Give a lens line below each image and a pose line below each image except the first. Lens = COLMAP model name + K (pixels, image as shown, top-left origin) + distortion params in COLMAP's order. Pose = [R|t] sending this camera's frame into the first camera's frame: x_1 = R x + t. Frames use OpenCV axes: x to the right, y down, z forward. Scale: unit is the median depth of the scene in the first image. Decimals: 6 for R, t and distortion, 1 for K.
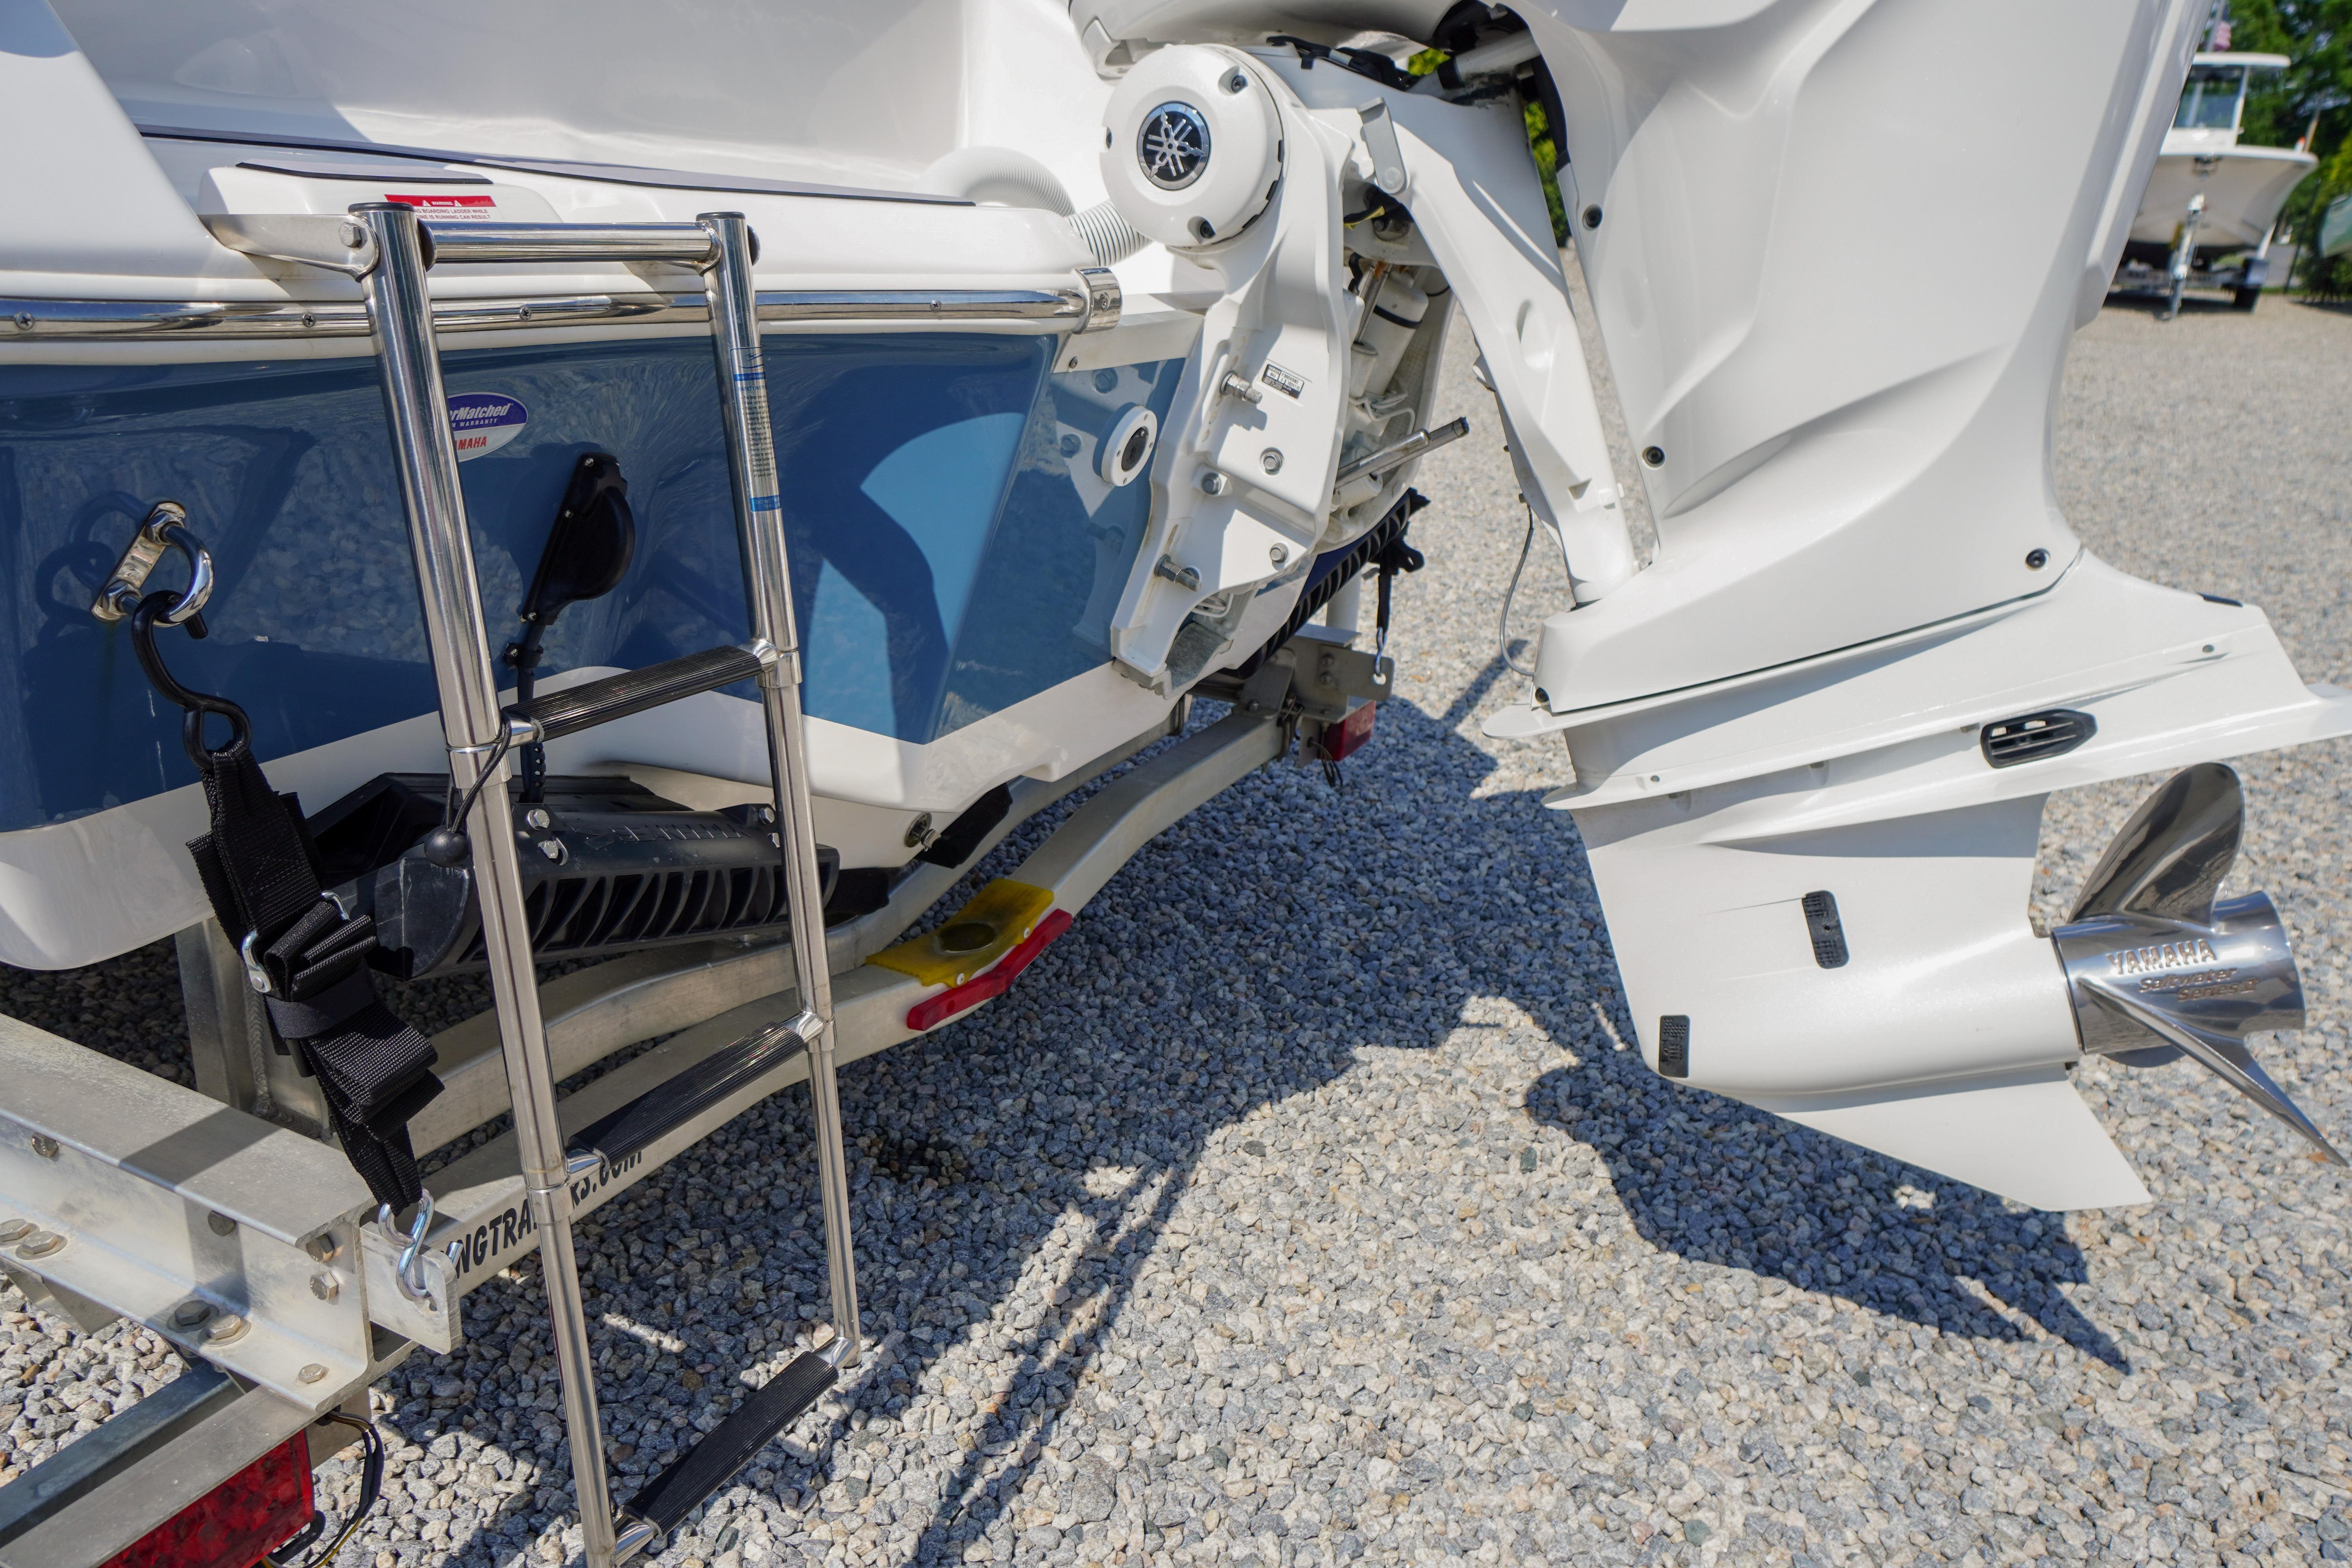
lens RADIAL K [[1668.7, 0, 1176.0], [0, 1668.7, 784.0], [0, 0, 1]] dist [0.022310, 0.007520]
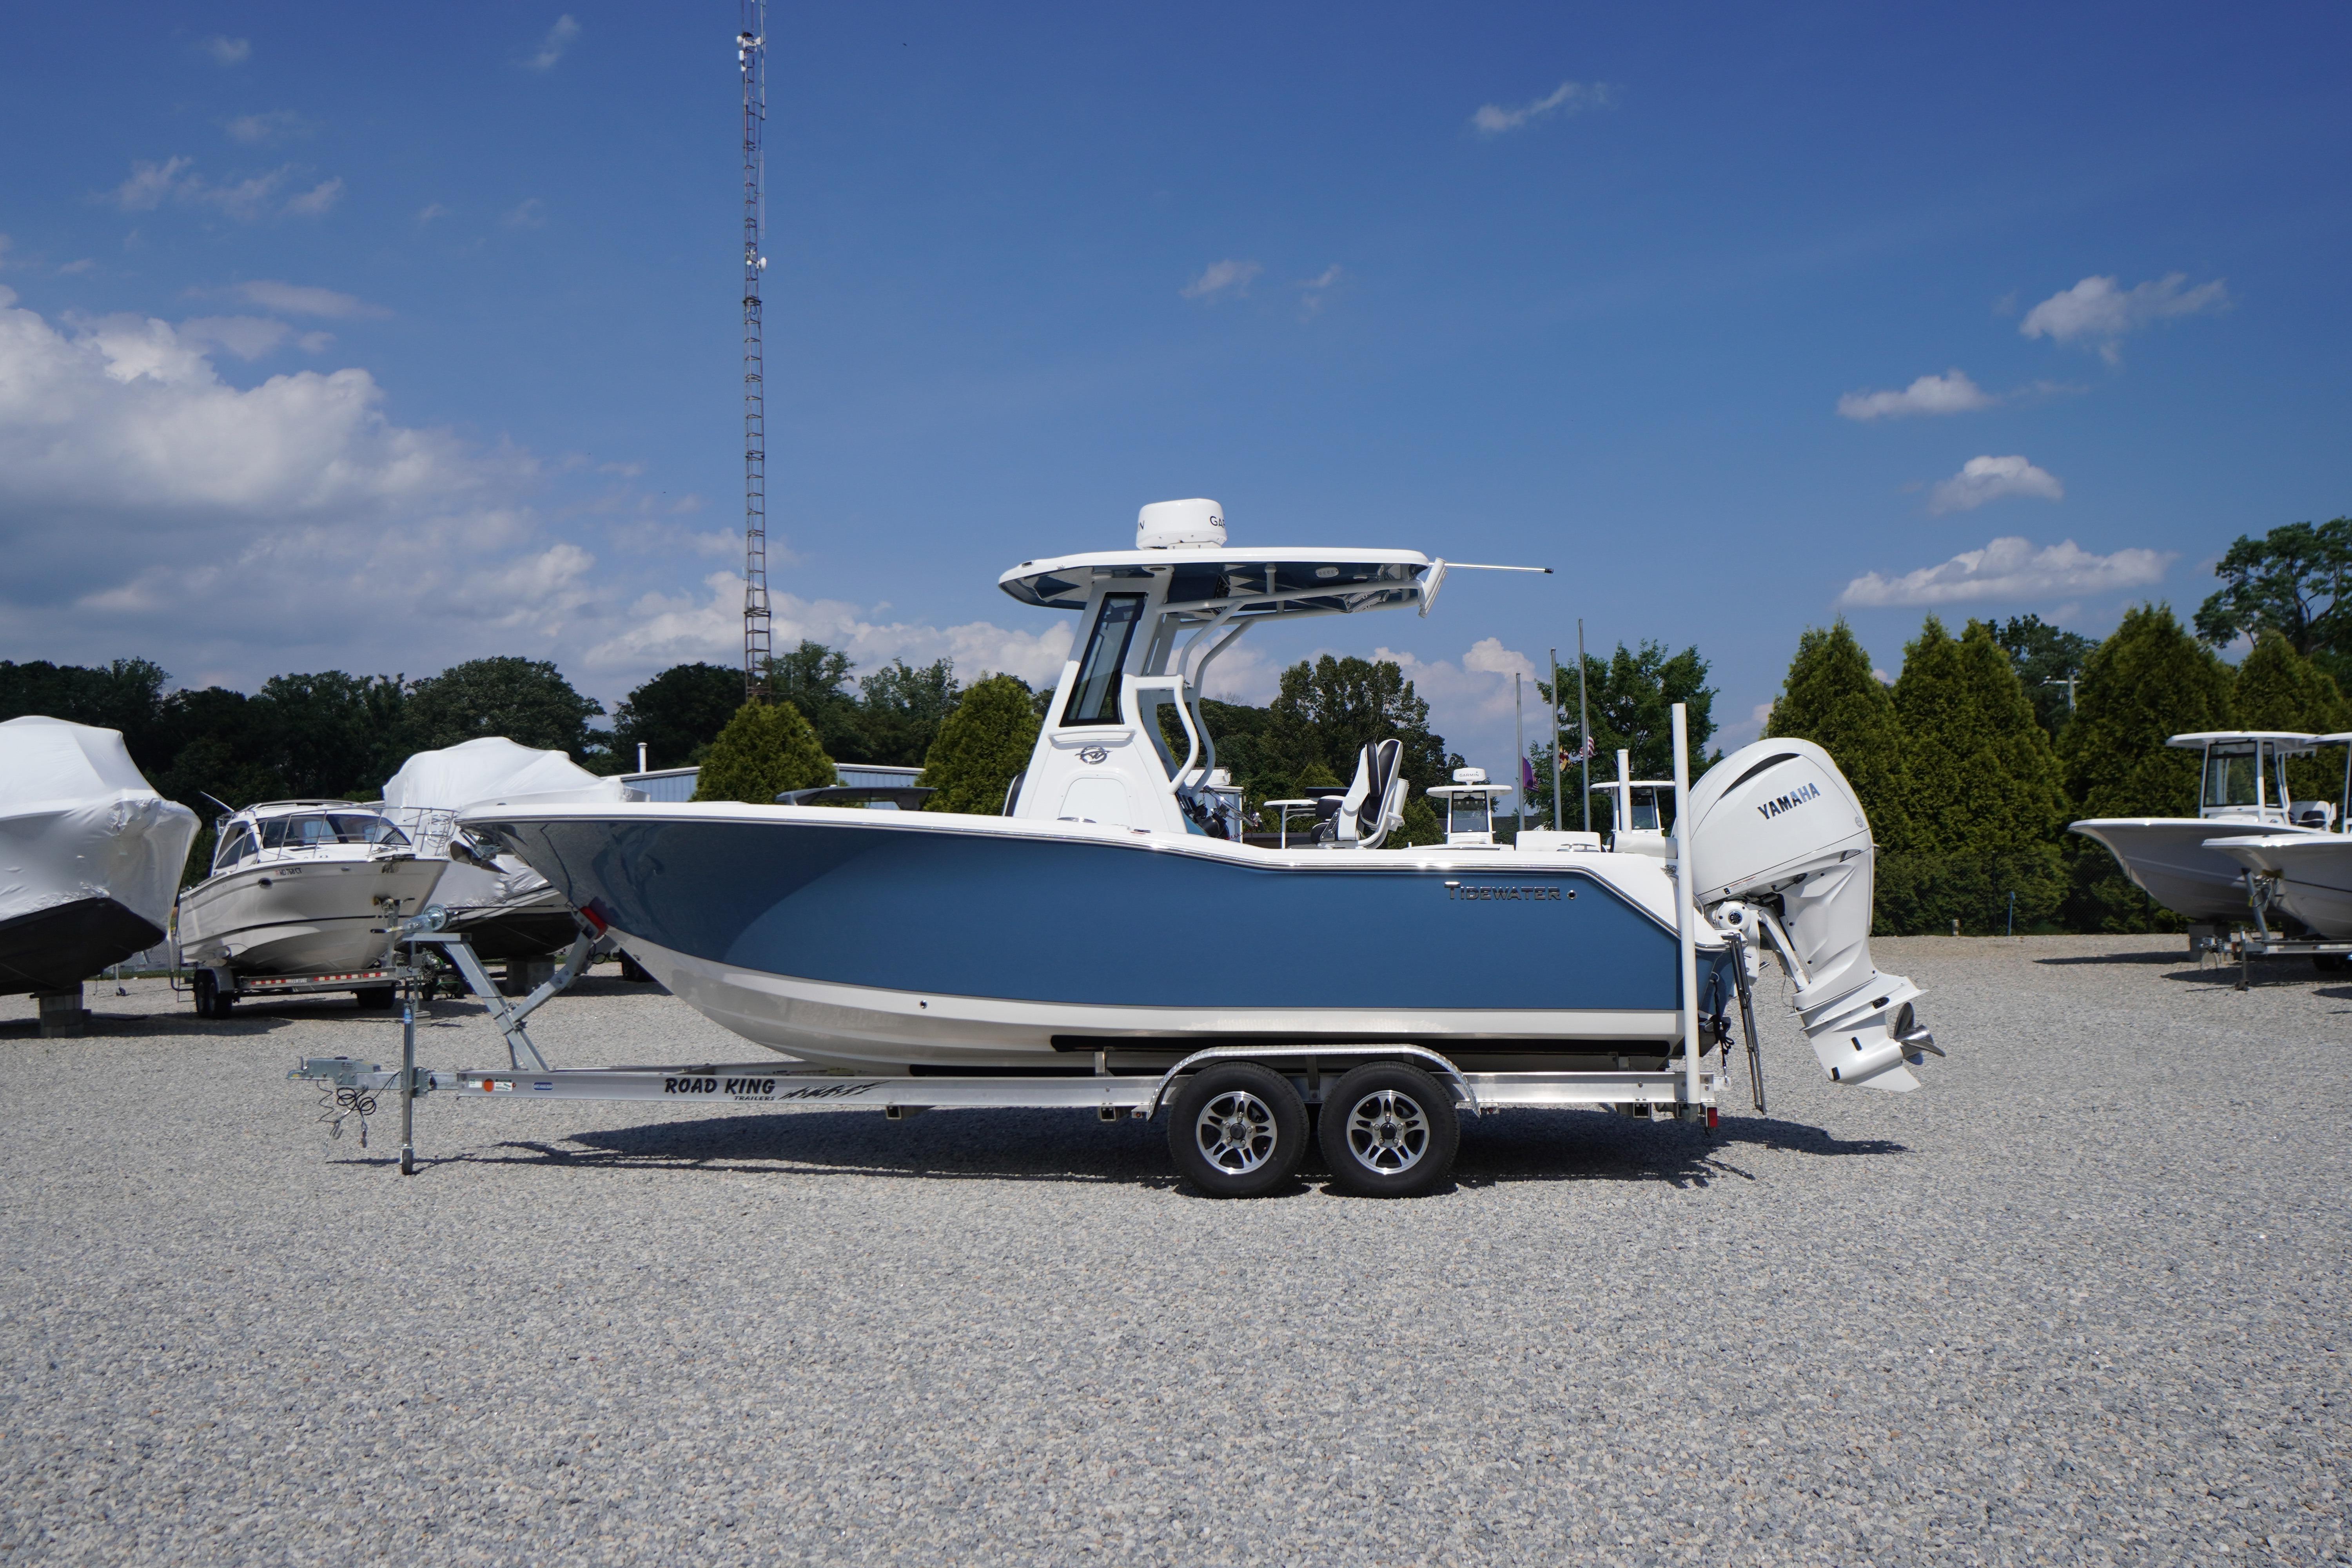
lens RADIAL K [[1903.1, 0, 1176.0], [0, 1903.1, 784.0], [0, 0, 1]] dist [0.008931, -0.006437]
pose [[0.947729, -0.051699, 0.314859, -3.283555], [0.170551, 0.916069, -0.362946, 1.074203], [-0.269669, 0.397675, 0.877003, -3.788795]]
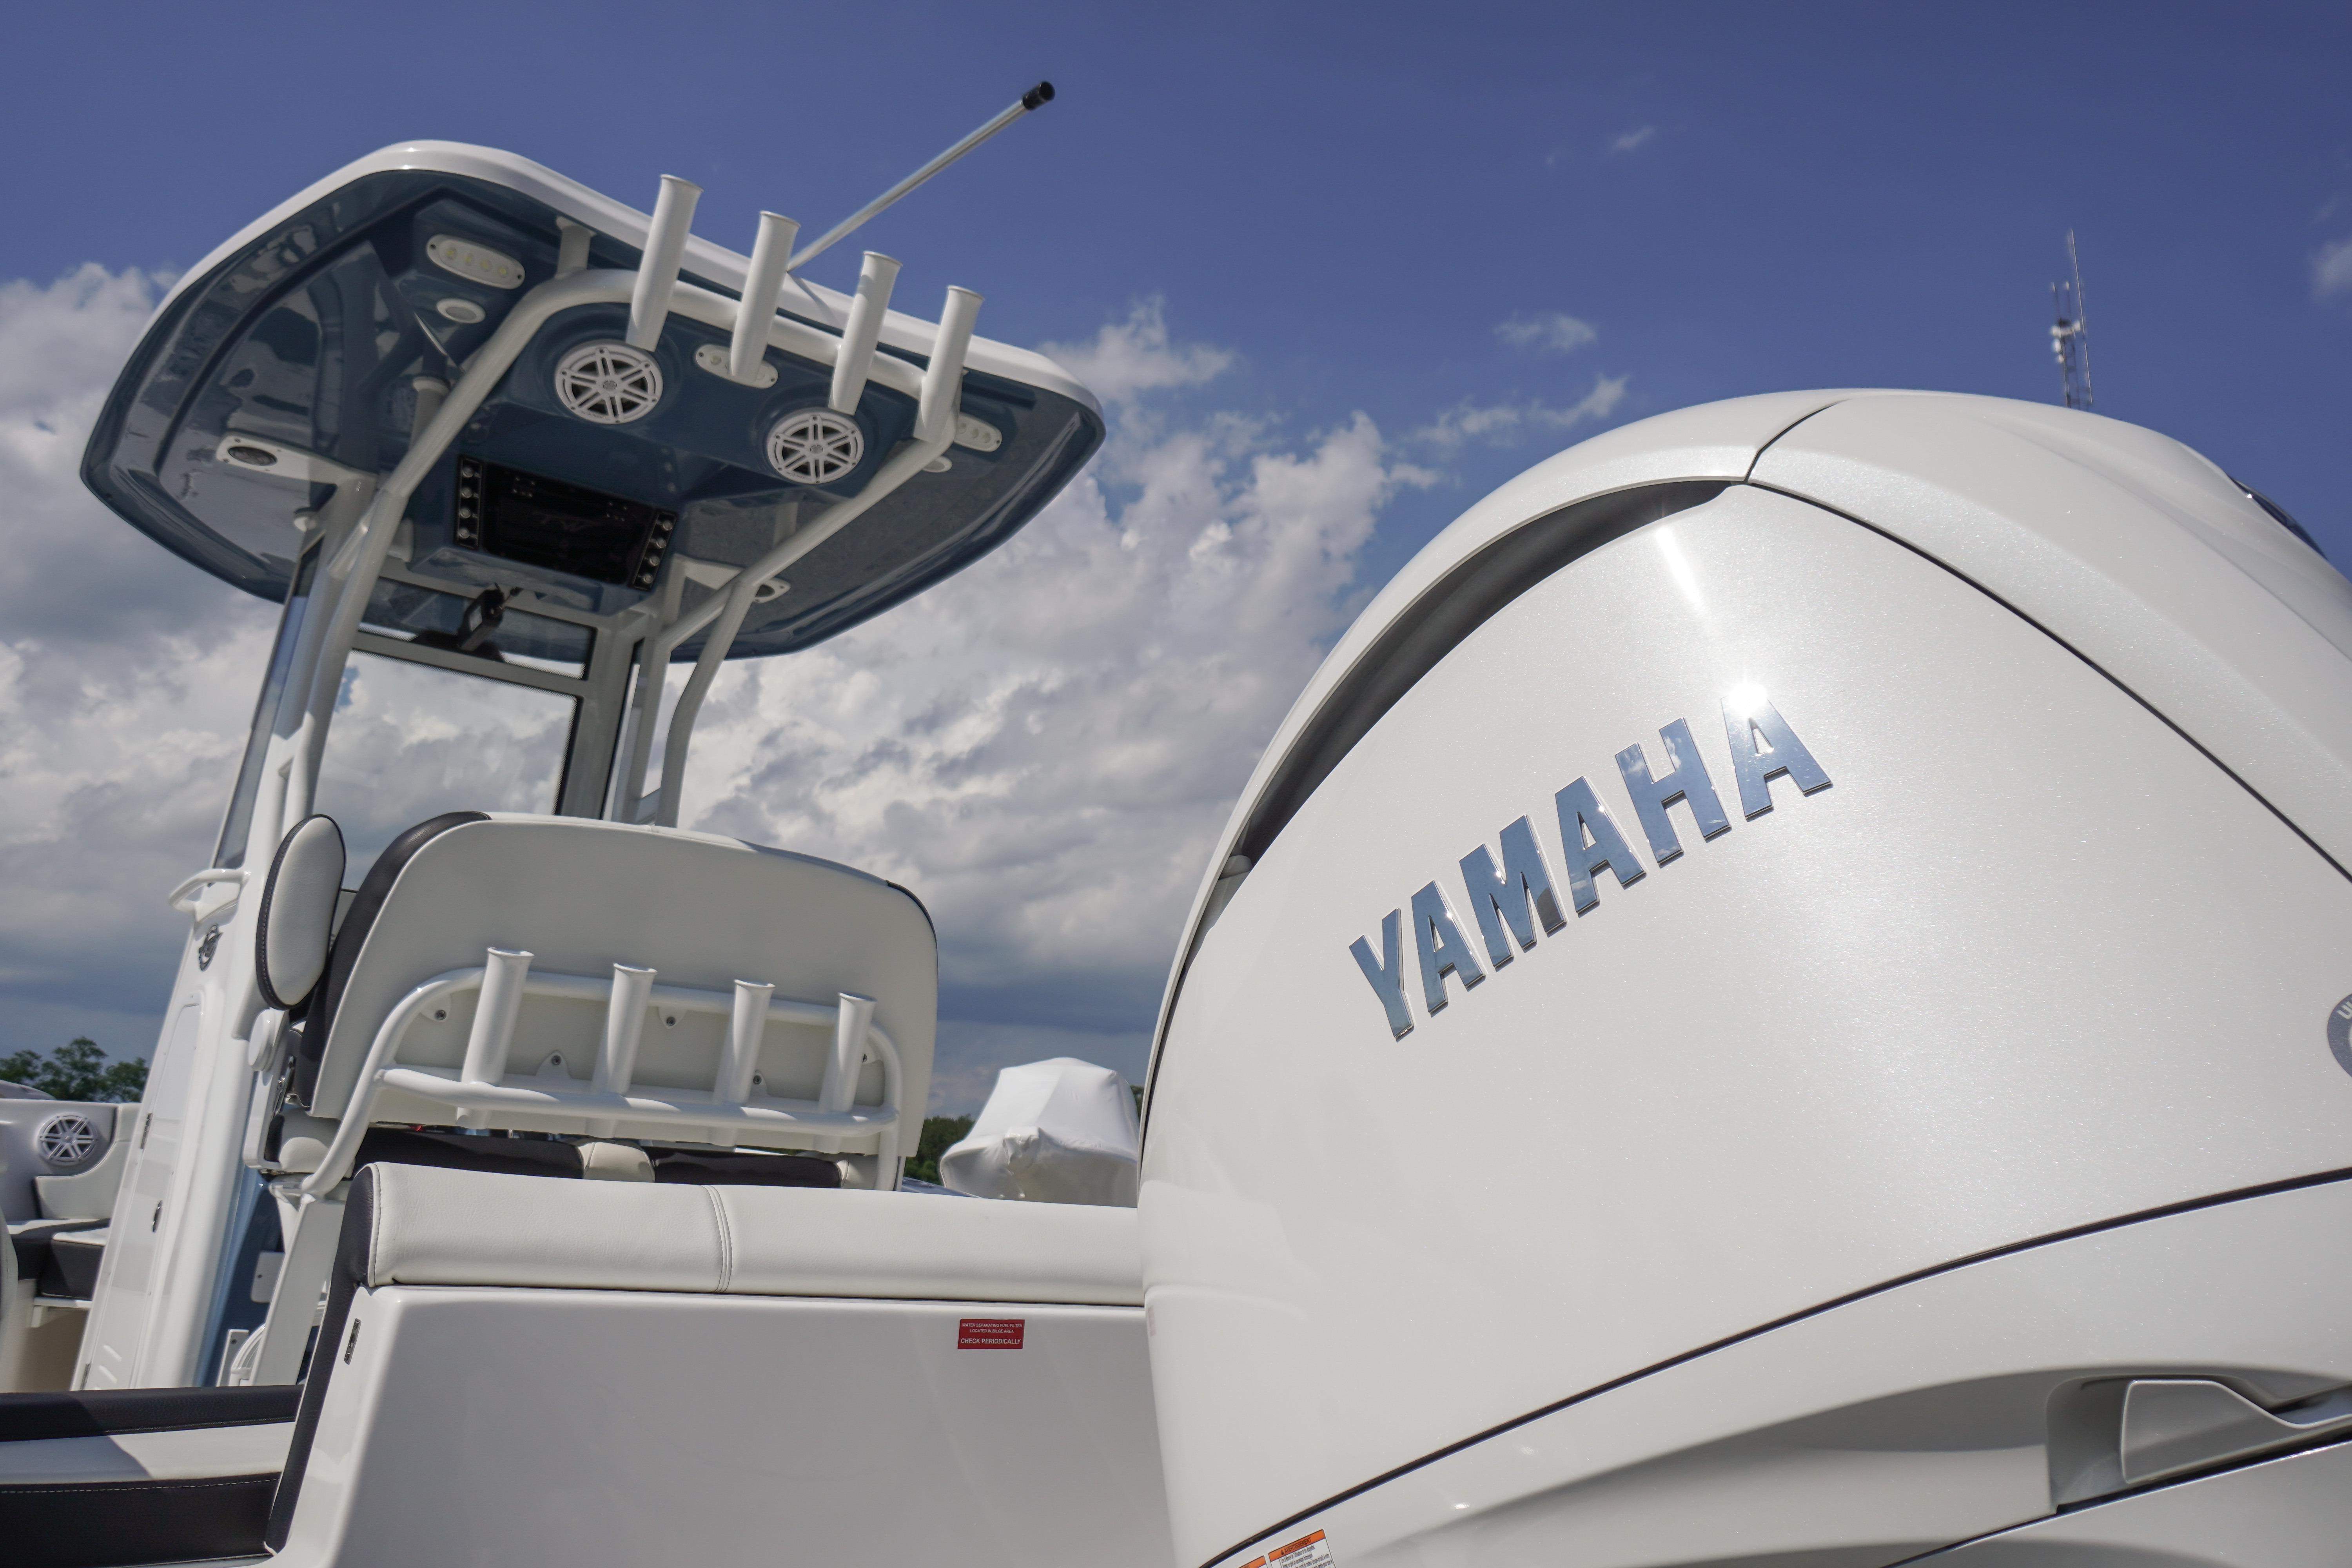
lens RADIAL K [[1786.9, 0, 1176.0], [0, 1786.9, 784.0], [0, 0, 1]] dist [0.011842, 0.007224]
pose [[0.893016, -0.132995, -0.429923, 0.311683], [-0.142711, 0.822334, -0.550819, -0.276255], [0.426797, 0.553245, 0.715377, 0.141485]]
